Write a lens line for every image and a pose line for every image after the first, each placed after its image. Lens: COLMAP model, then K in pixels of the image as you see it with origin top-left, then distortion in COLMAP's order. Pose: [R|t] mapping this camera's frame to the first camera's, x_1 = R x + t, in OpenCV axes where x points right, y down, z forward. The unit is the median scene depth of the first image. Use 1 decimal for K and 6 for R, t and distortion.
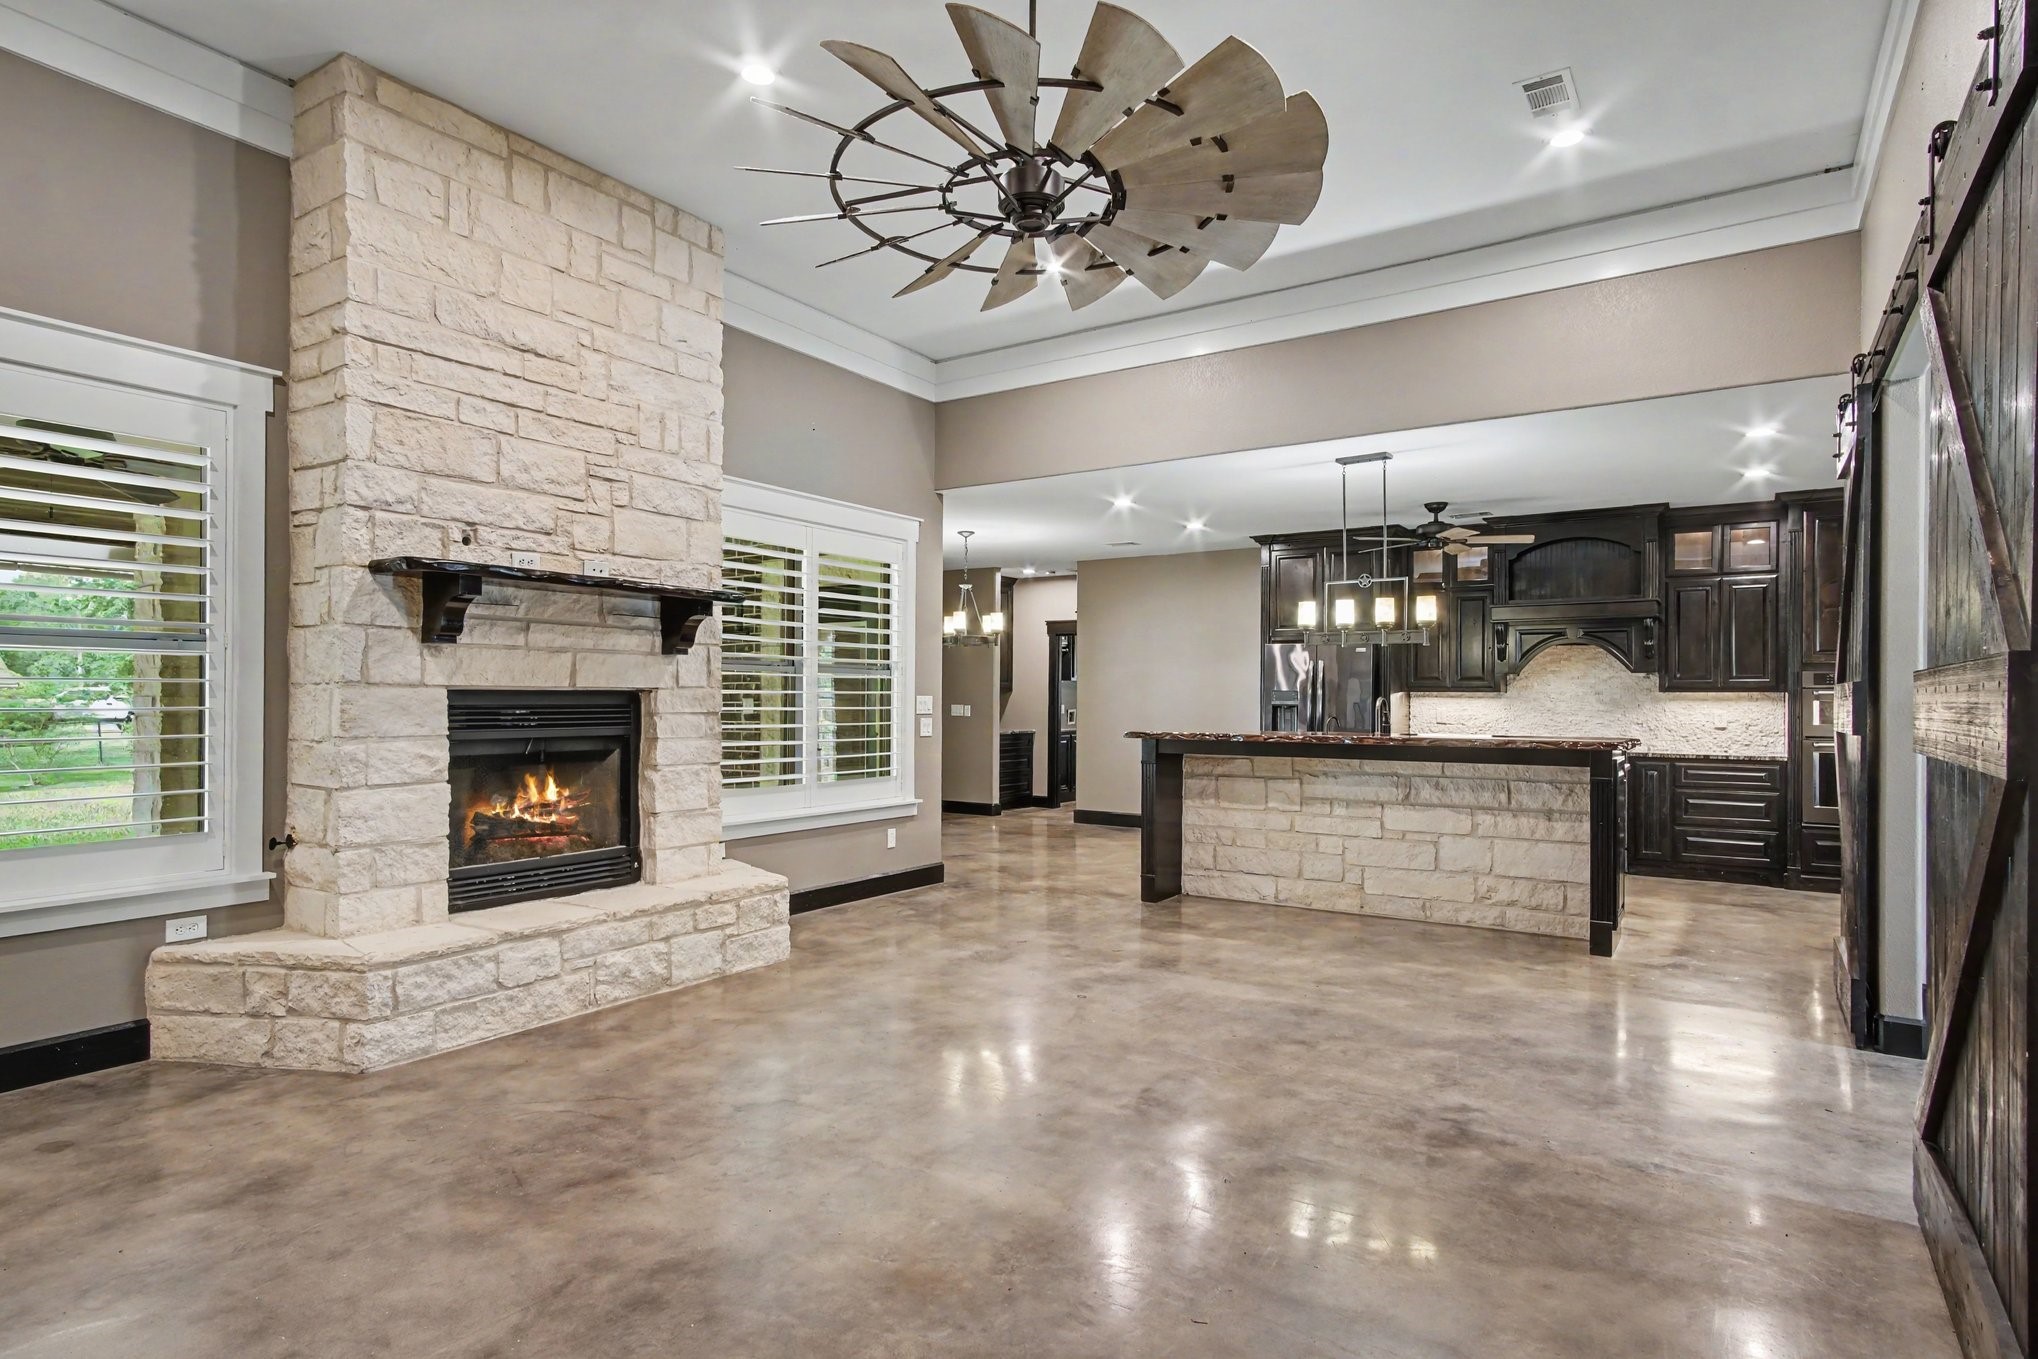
lens RADIAL K [[1095.1, 0, 1025.0], [0, 1095.1, 682.2], [0, 0, 1]] dist [-0.004320, 0.010885]
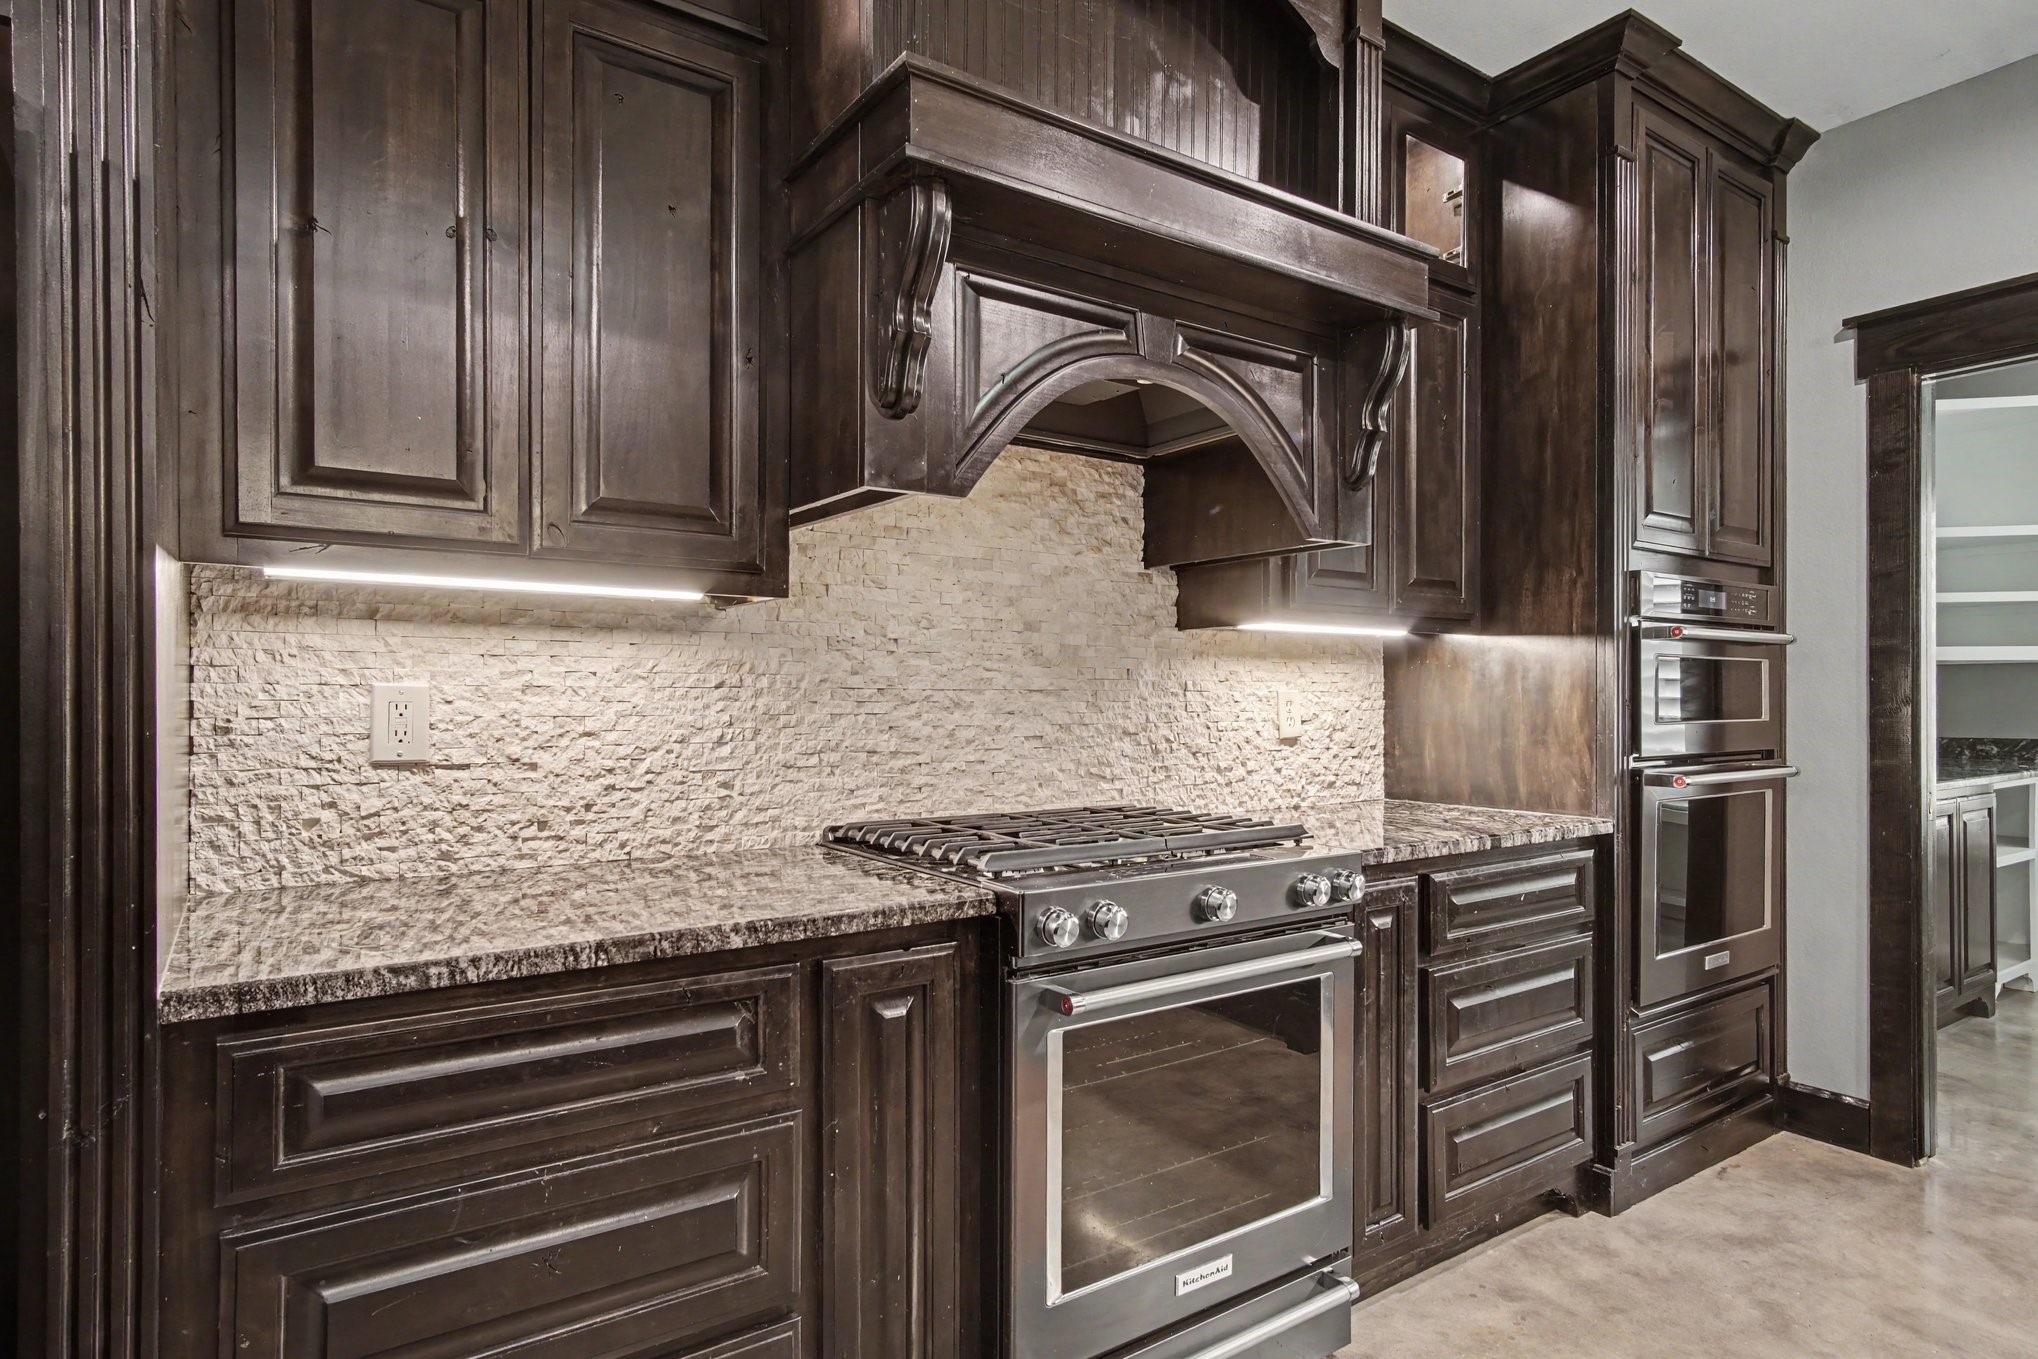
lens RADIAL K [[1095.1, 0, 1016.7], [0, 1095.1, 701.6], [0, 0, 1]] dist [-0.004320, 0.010885]
pose [[0.386128, -0.006807, 0.922420, 0.376964], [-0.013194, 0.999830, 0.012901, 0.035013], [-0.922351, -0.017152, 0.385972, 1.238085]]
